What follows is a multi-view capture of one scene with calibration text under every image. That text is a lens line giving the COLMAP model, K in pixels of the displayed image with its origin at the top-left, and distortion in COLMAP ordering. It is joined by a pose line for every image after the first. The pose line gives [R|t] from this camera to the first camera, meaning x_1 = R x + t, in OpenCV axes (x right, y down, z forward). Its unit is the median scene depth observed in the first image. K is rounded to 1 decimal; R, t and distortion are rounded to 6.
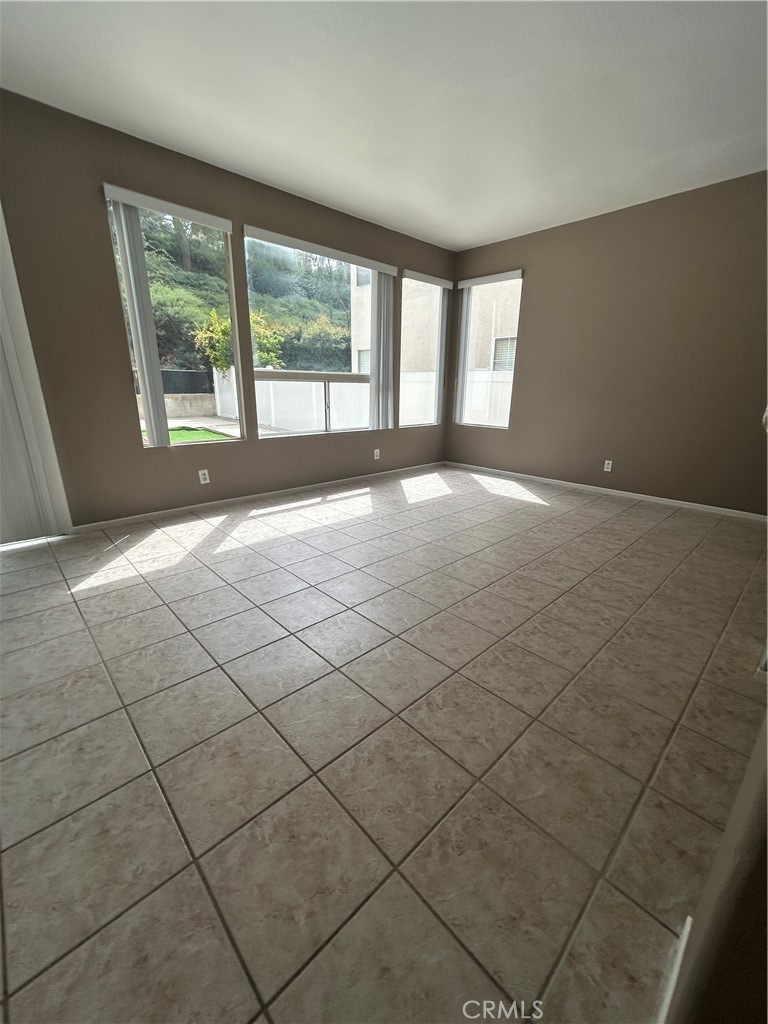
lens RADIAL K [[416.6, 0, 384.8], [0, 416.6, 511.6], [0, 0, 1]] dist [-0.004199, 0.003948]
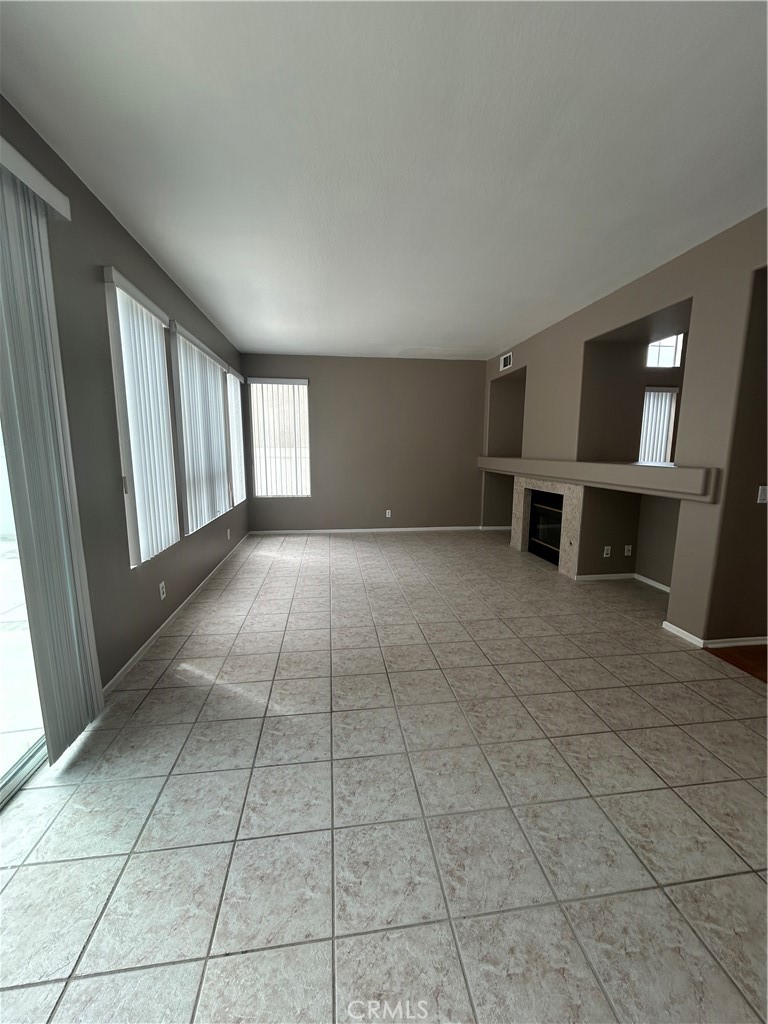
lens RADIAL K [[415.6, 0, 384.9], [0, 415.6, 512.0], [0, 0, 1]] dist [0.001405, 0.000054]
pose [[0.582406, -0.133671, 0.801833, -0.922327], [0.240018, 0.970688, -0.012515, -0.134369], [-0.776656, 0.199743, 0.597417, 0.137214]]
